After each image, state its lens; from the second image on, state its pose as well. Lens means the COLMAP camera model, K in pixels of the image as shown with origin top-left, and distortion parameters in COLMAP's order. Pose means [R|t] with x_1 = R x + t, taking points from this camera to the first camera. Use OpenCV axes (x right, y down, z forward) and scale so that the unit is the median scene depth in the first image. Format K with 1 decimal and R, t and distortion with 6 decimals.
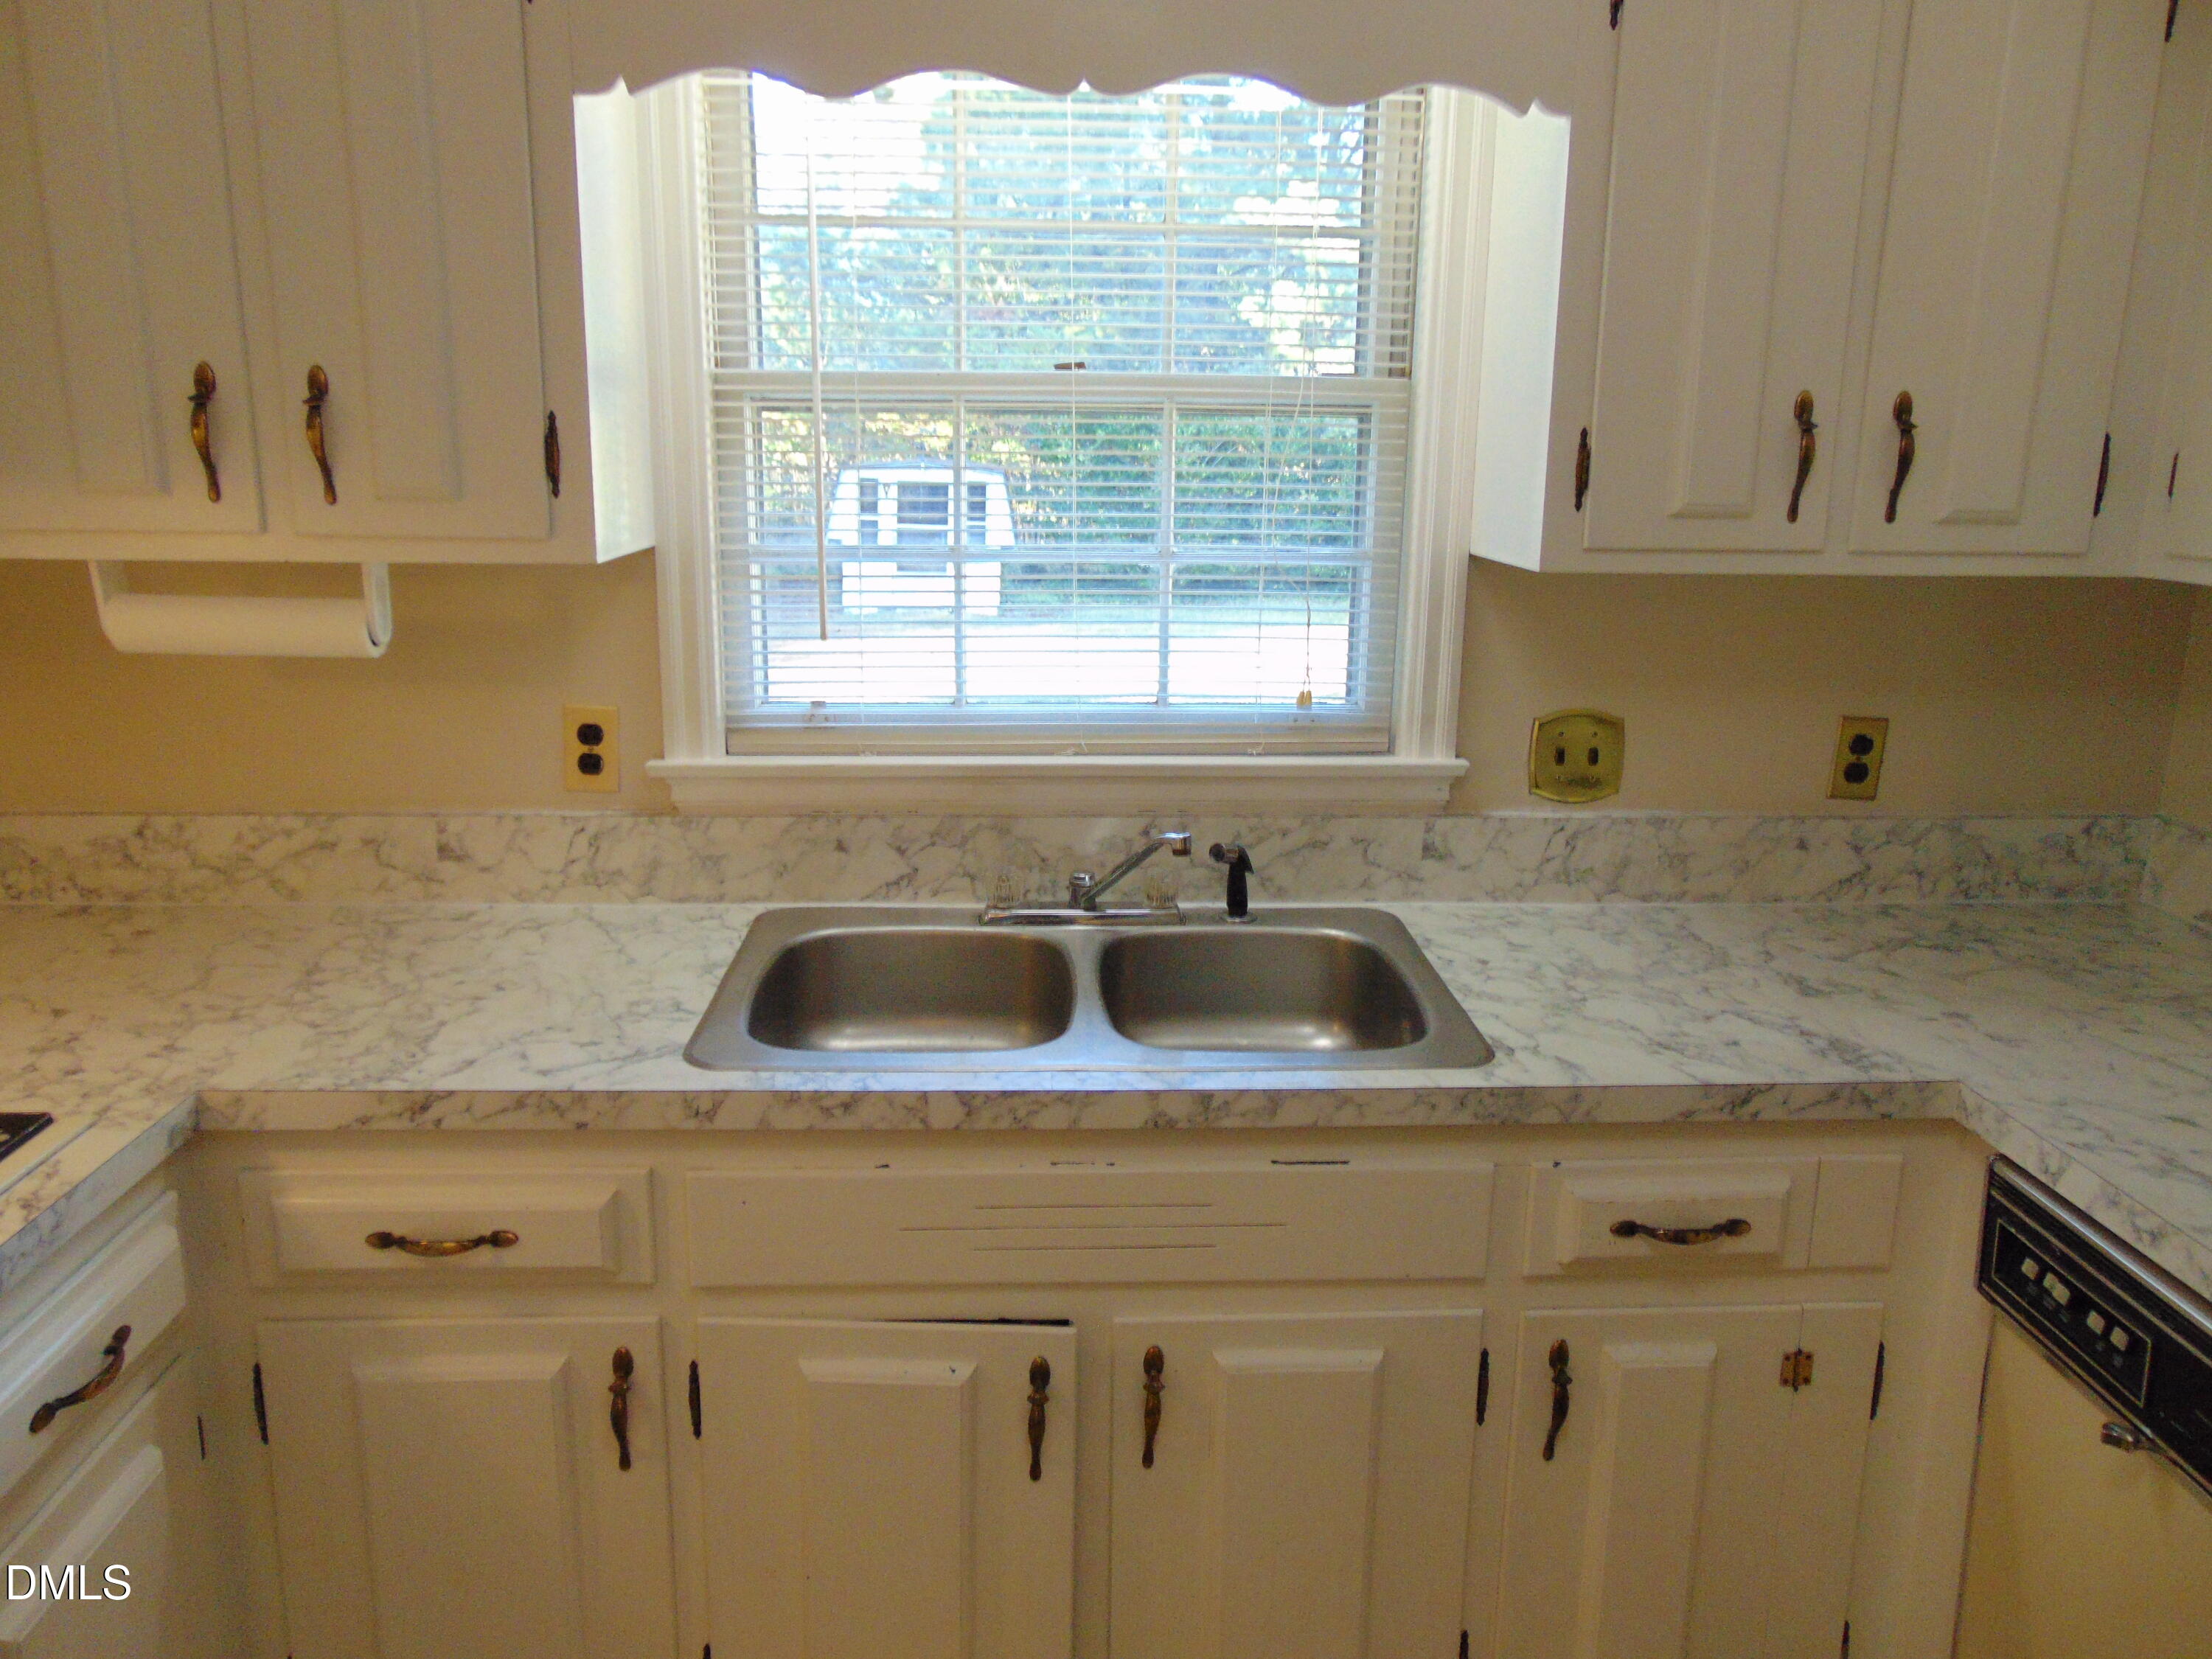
lens RADIAL K [[1653.0, 0, 1107.5], [0, 1653.0, 822.5], [0, 0, 1]] dist [-0.041031, 0.086830]
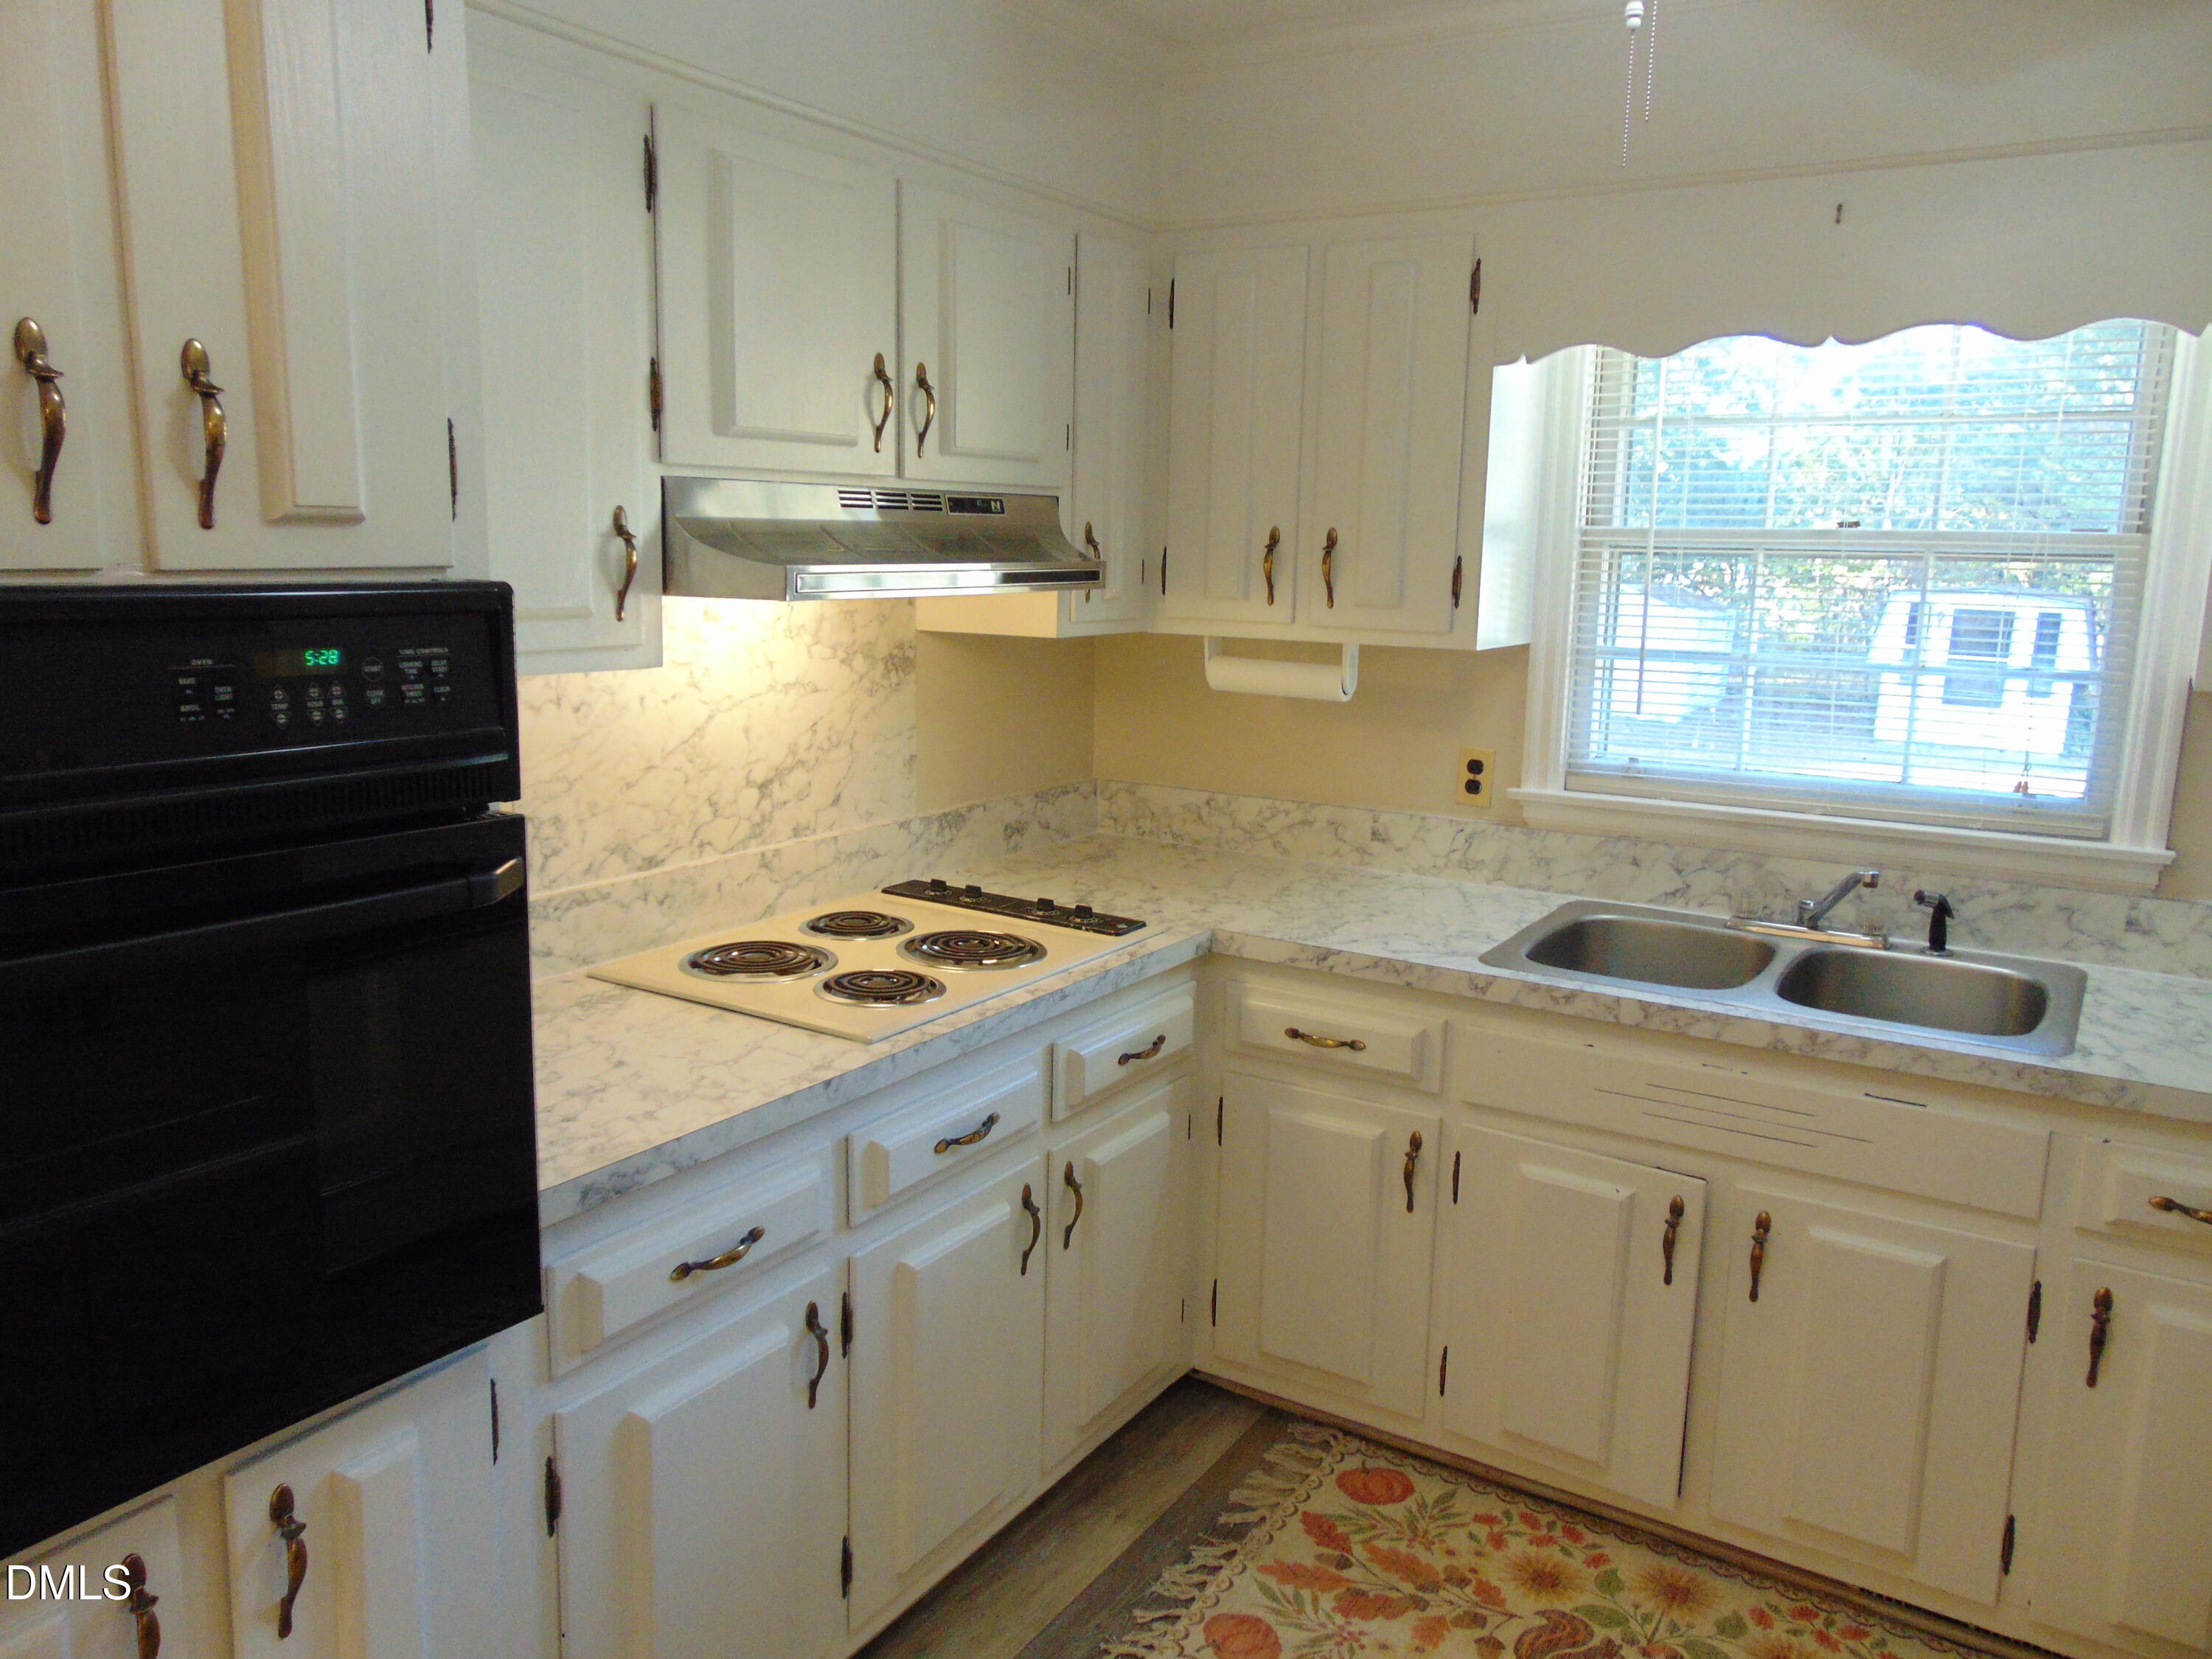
lens RADIAL K [[1653.0, 0, 1107.5], [0, 1653.0, 822.5], [0, 0, 1]] dist [-0.041031, 0.086830]
pose [[0.817817, 0.102702, -0.566240, 0.278484], [-0.141583, 0.989611, -0.024997, 0.085135], [0.557790, 0.100613, 0.823861, -0.431546]]
